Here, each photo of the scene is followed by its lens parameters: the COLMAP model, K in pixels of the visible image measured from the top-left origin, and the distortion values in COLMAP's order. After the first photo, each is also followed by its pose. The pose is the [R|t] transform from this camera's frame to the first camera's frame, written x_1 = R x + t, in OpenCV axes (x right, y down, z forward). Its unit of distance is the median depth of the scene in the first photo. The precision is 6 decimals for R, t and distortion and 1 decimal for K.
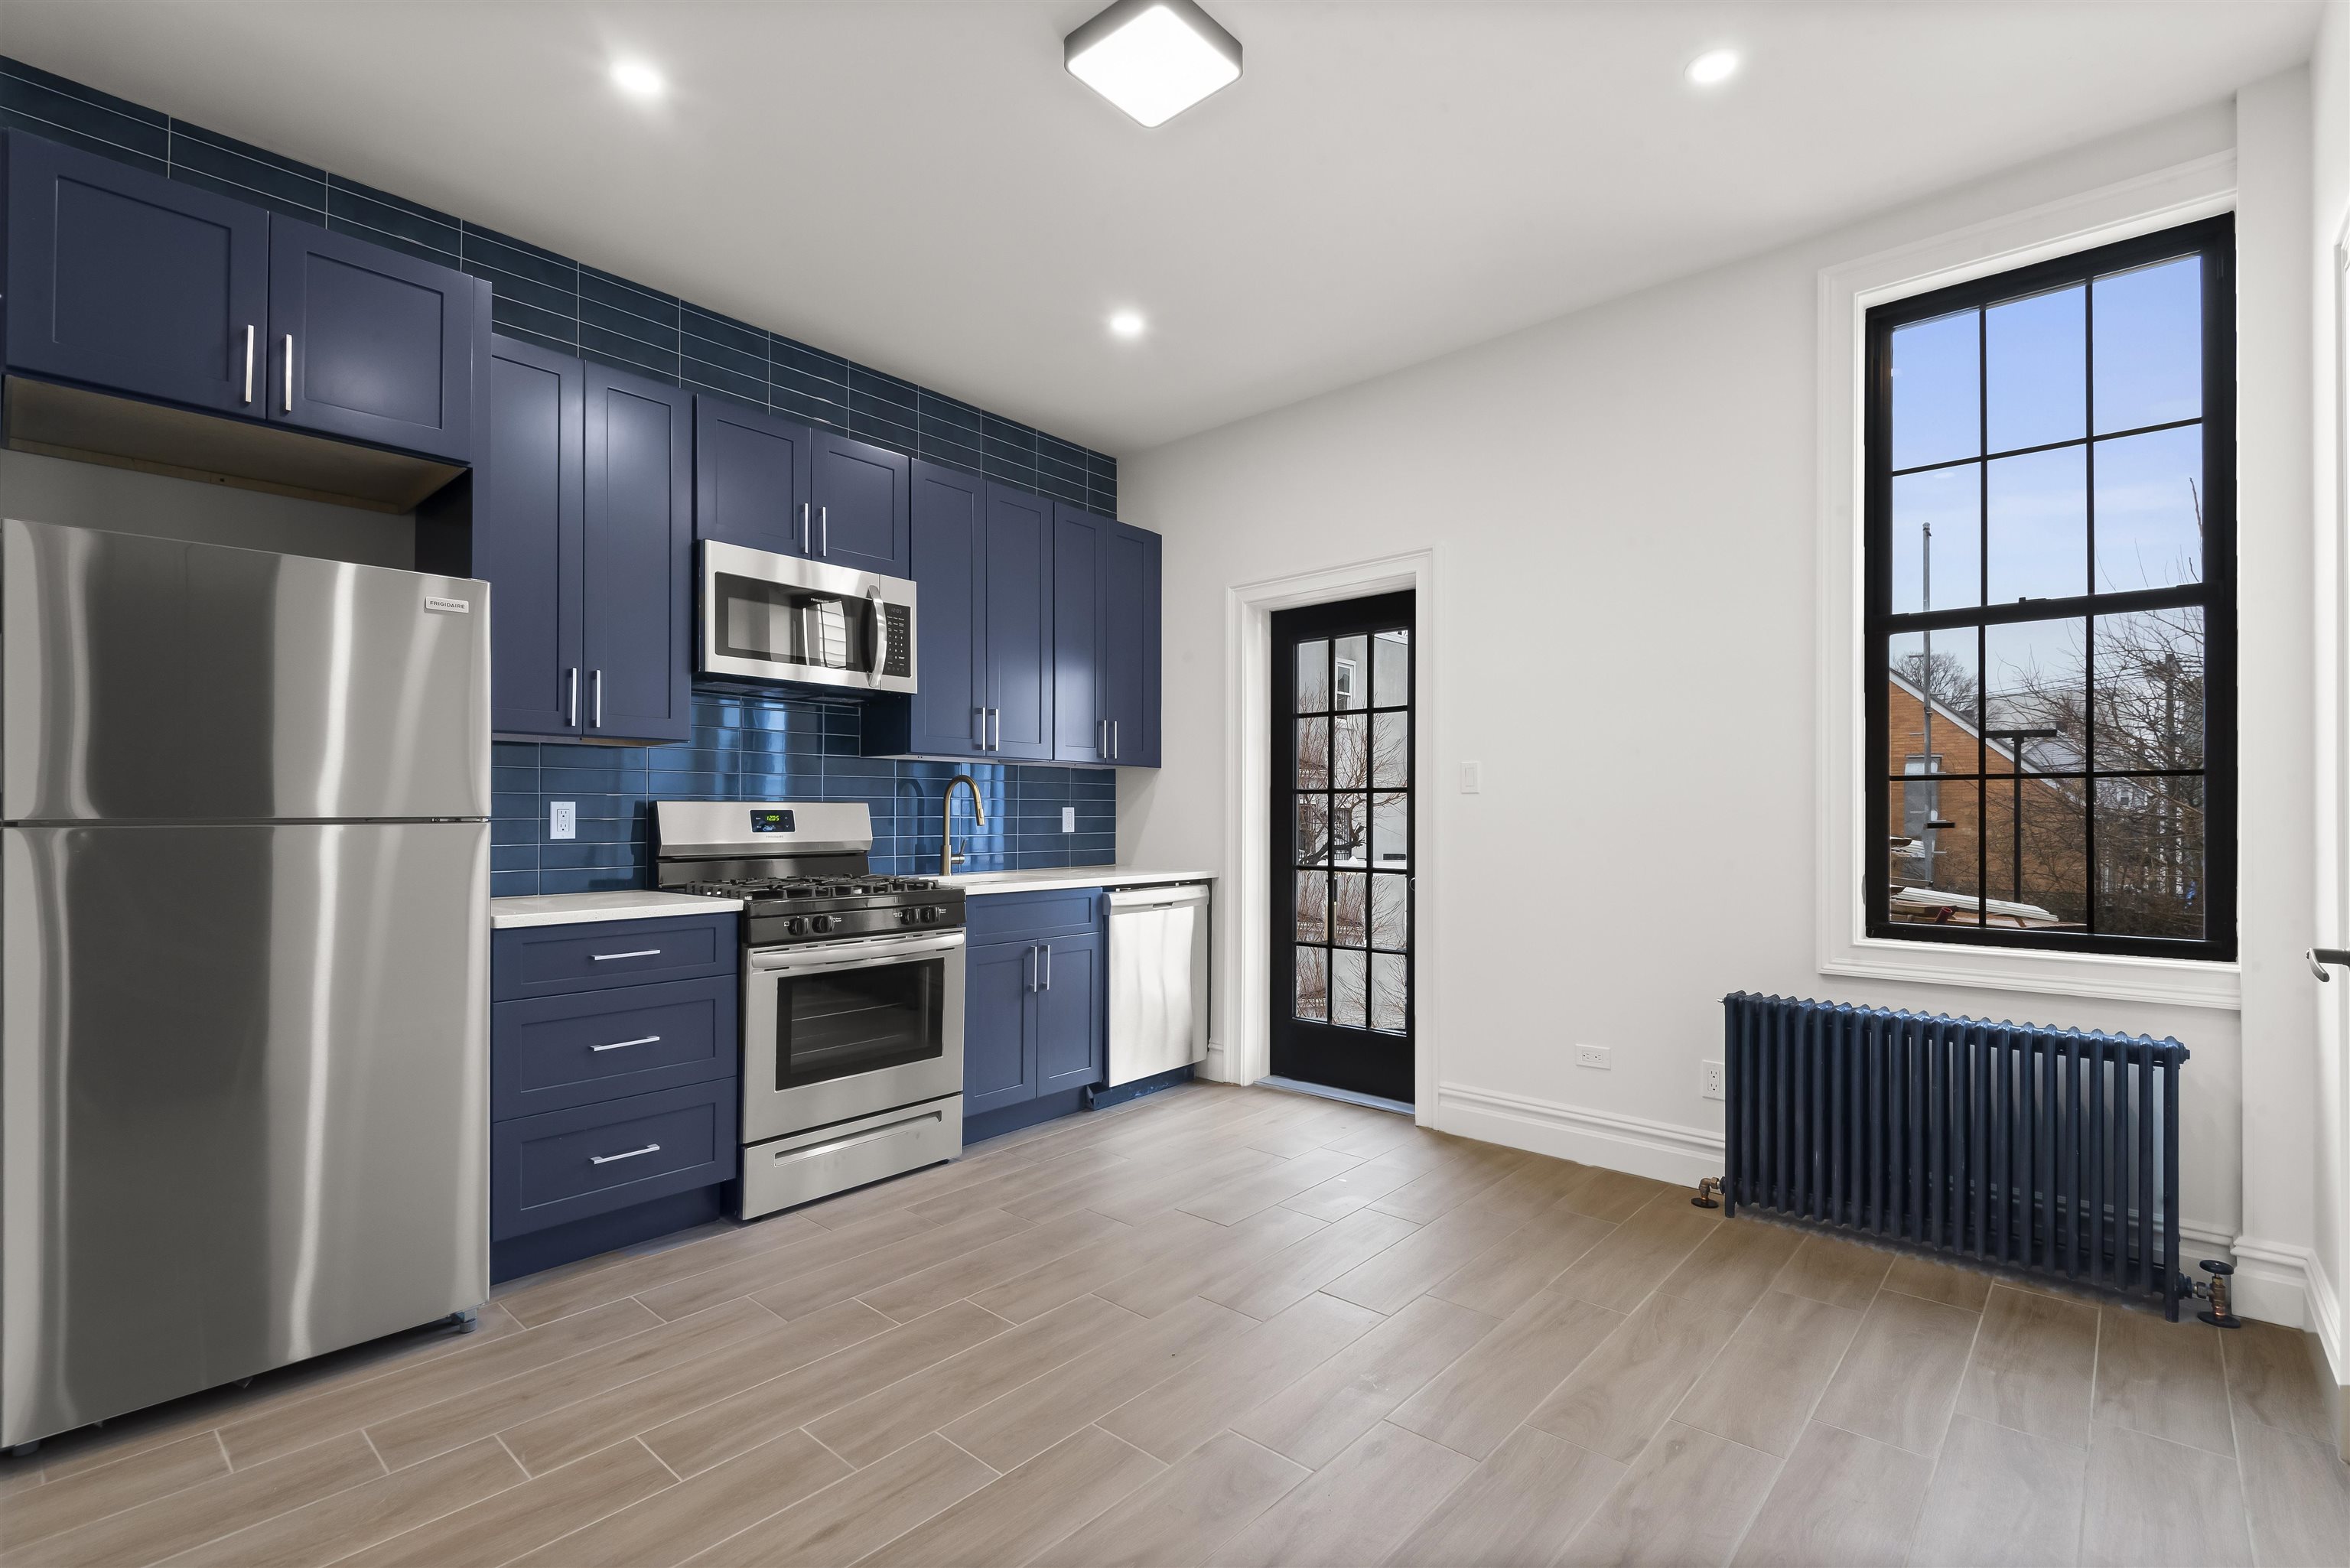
lens RADIAL K [[1068.4, 0, 1186.6], [0, 1068.4, 777.7], [0, 0, 1]] dist [0.035826, -0.020442]
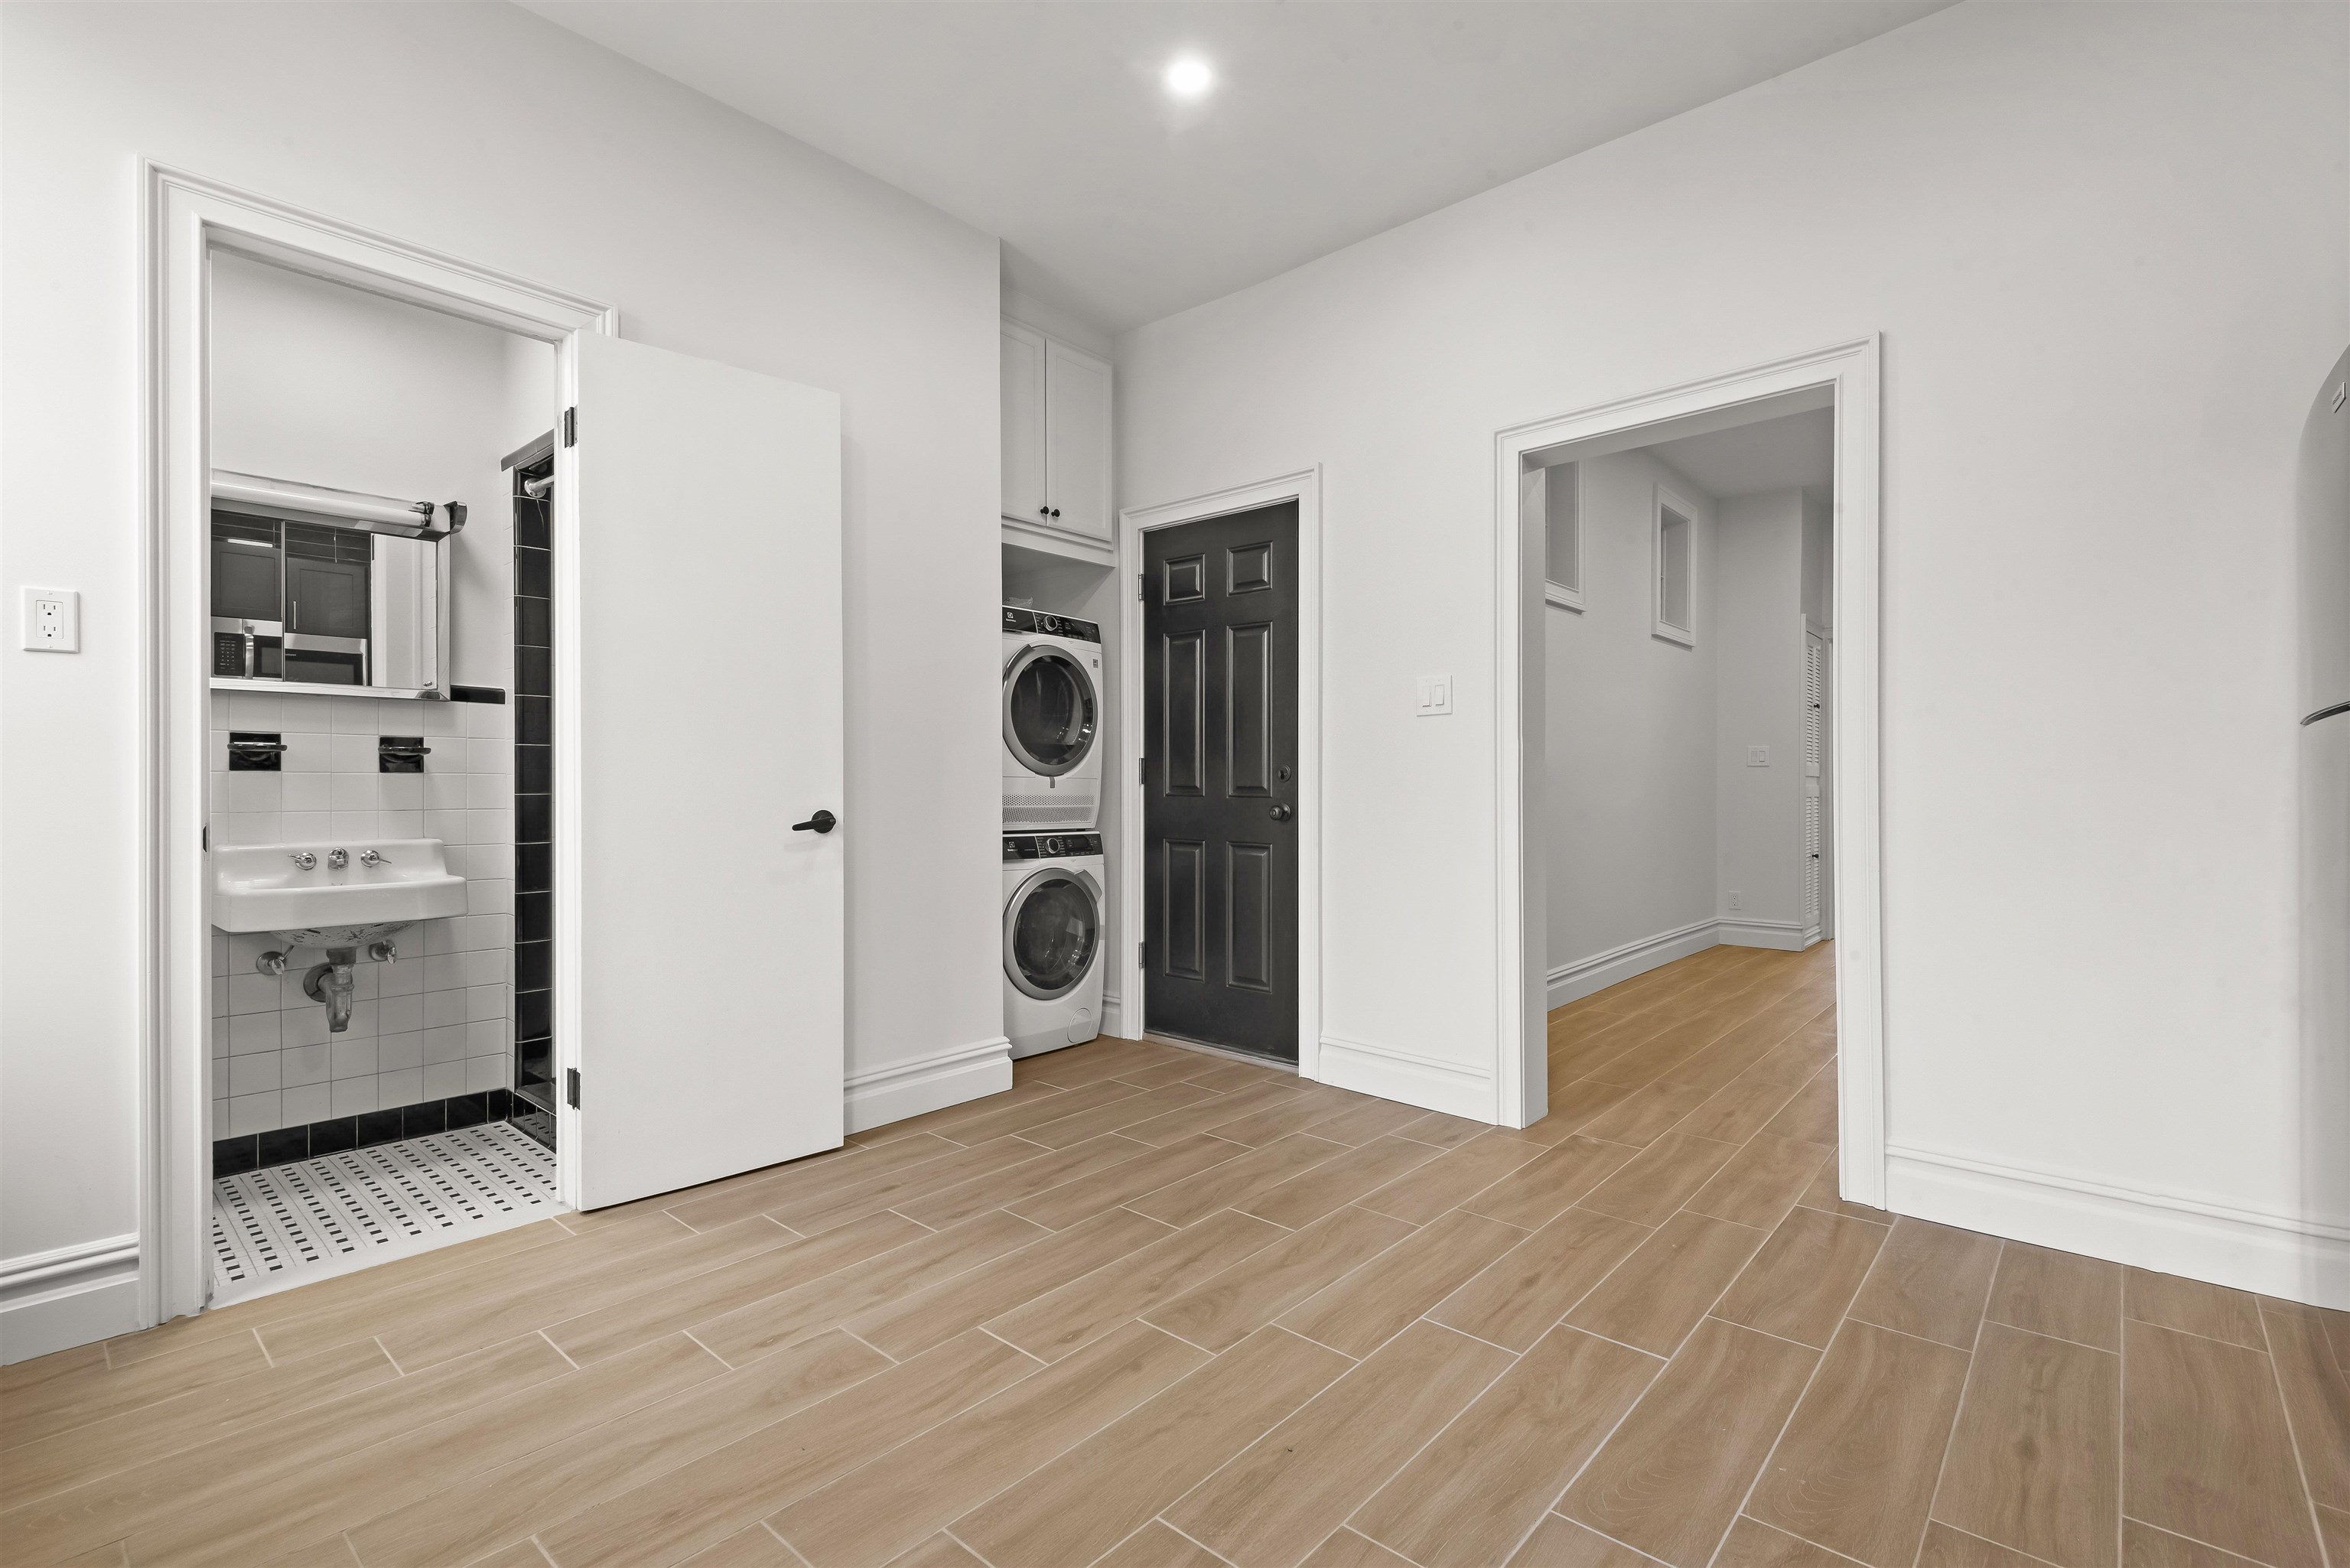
lens RADIAL K [[1068.4, 0, 1186.6], [0, 1068.4, 777.7], [0, 0, 1]] dist [0.035826, -0.020442]
pose [[-0.999999, -0.001377, -0.000097, 0.041272], [-0.001372, 0.999283, -0.037842, 0.084050], [0.000149, -0.037842, -0.999284, 1.277875]]
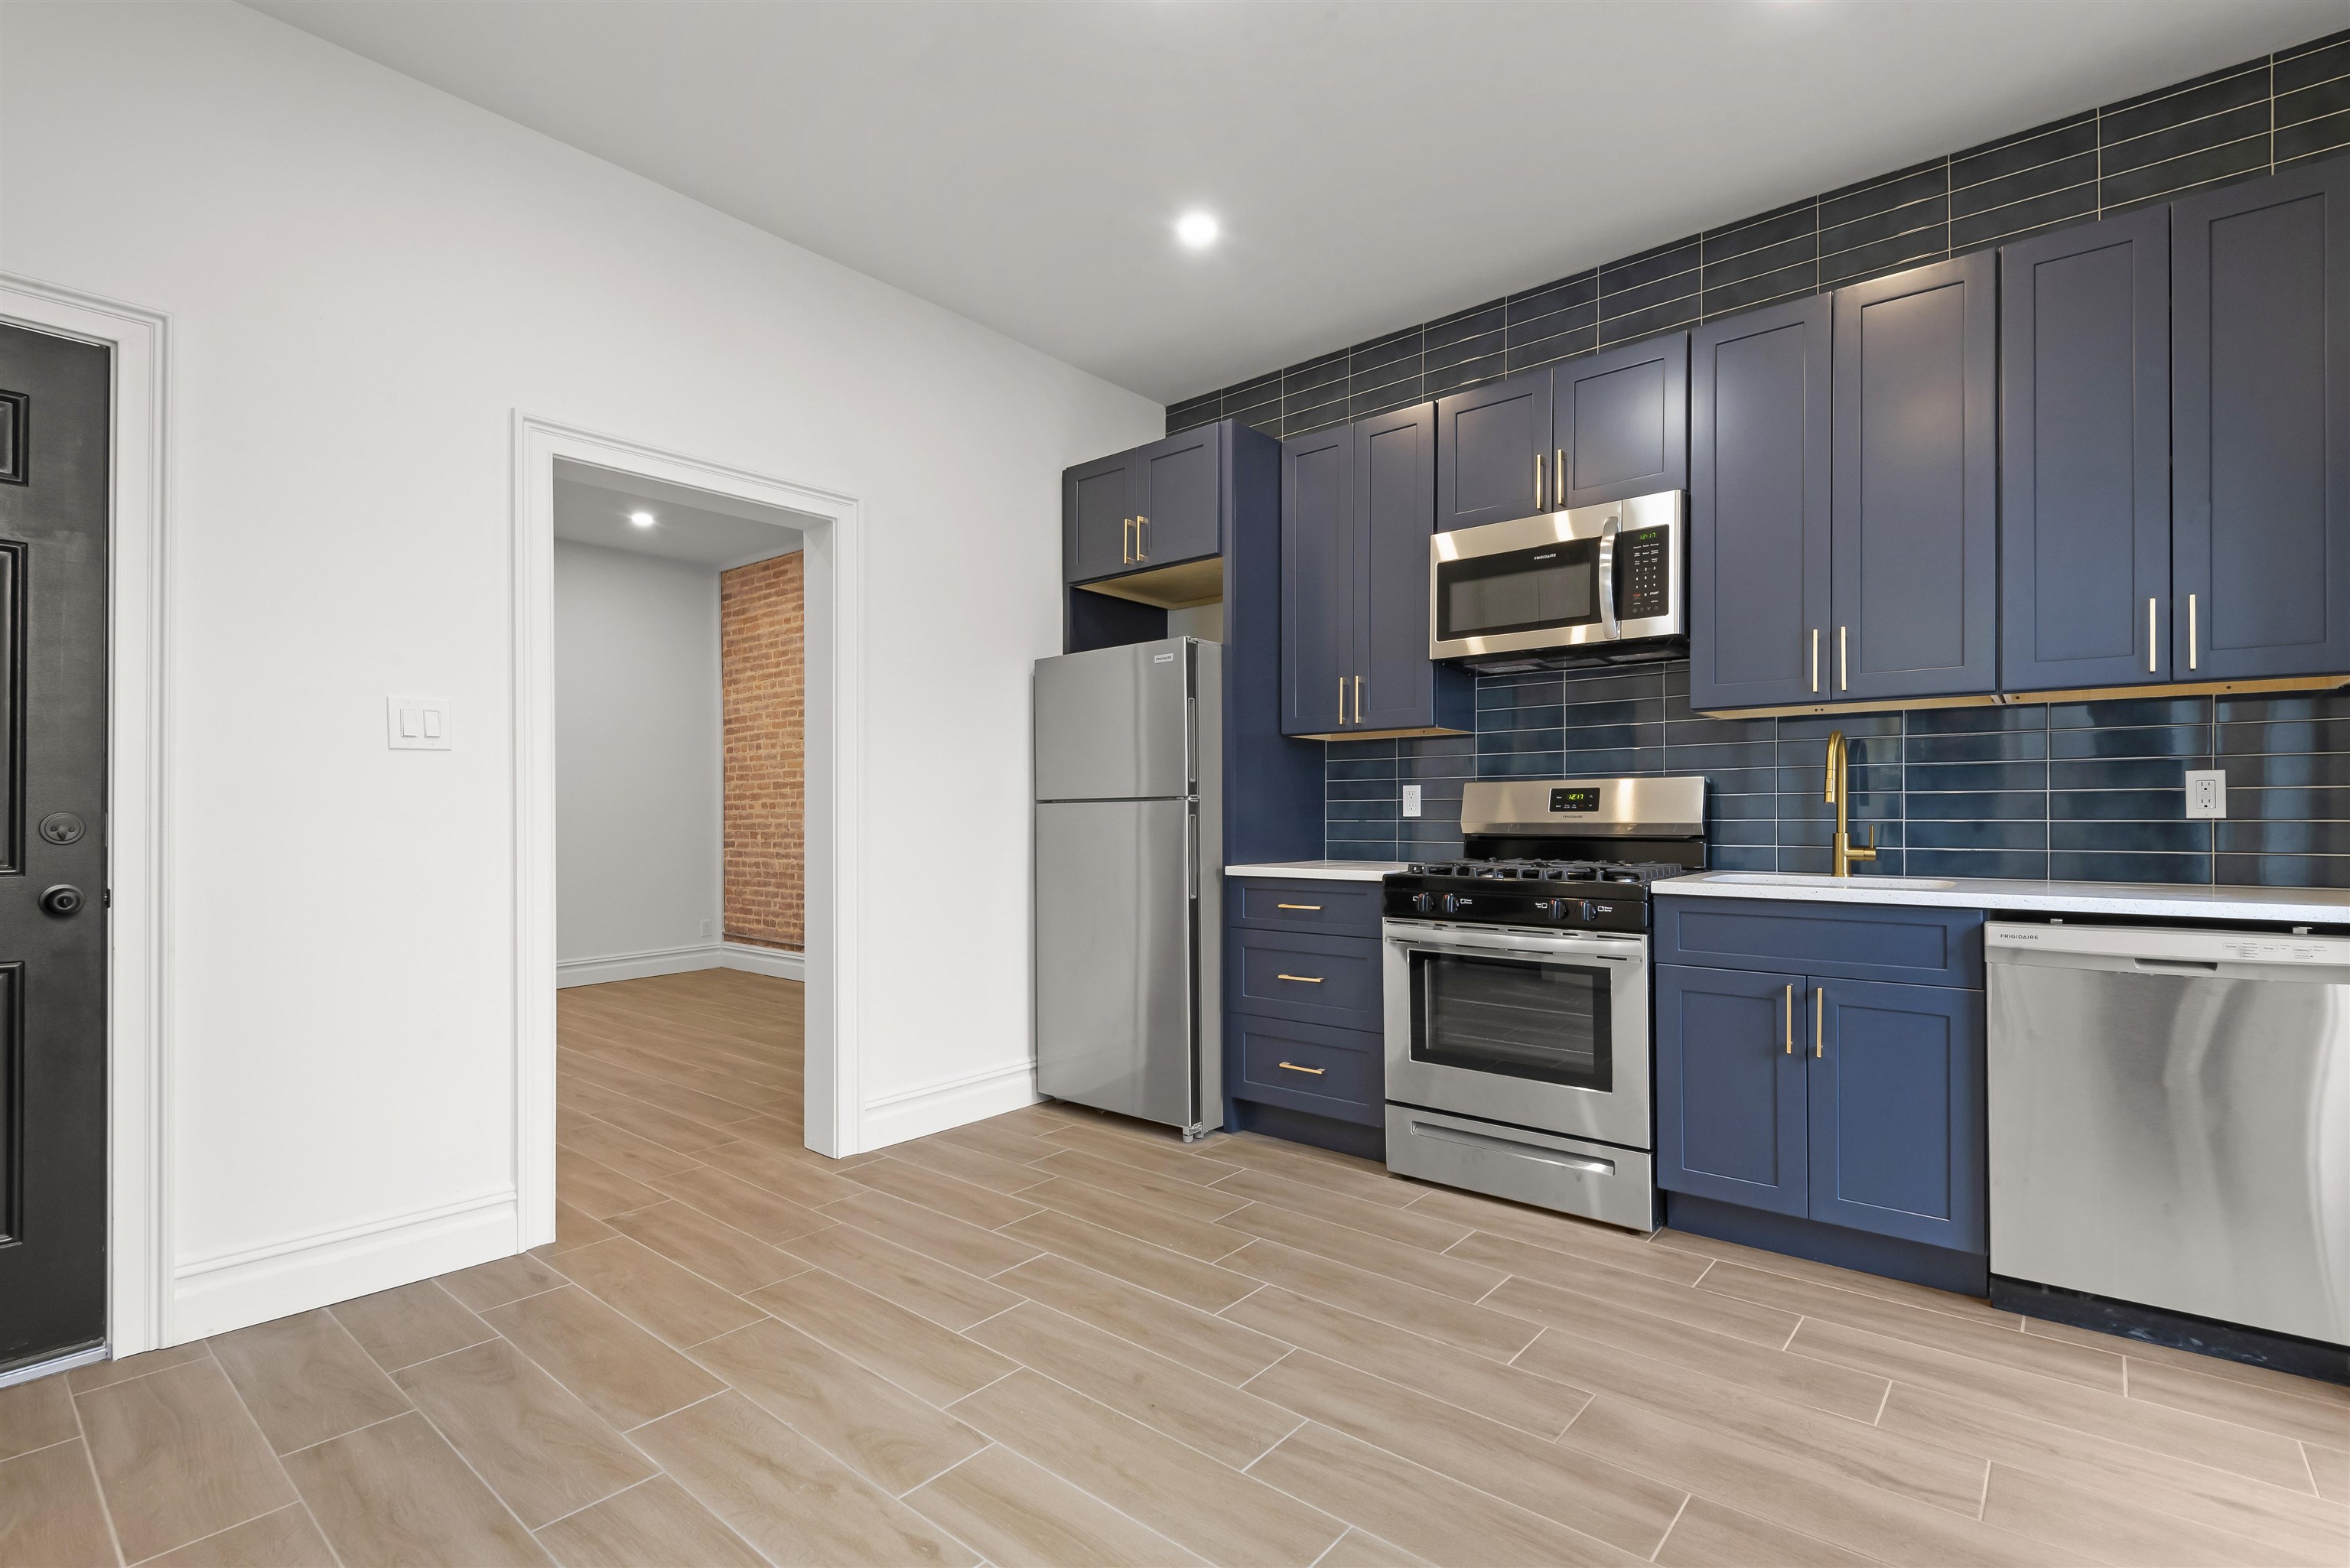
lens RADIAL K [[1068.4, 0, 1186.6], [0, 1068.4, 777.7], [0, 0, 1]] dist [0.035826, -0.020442]
pose [[0.025102, -0.038217, -0.998954, 0.634019], [0.035465, 0.998674, -0.037315, 0.051602], [0.999056, -0.034491, 0.026424, 0.751026]]
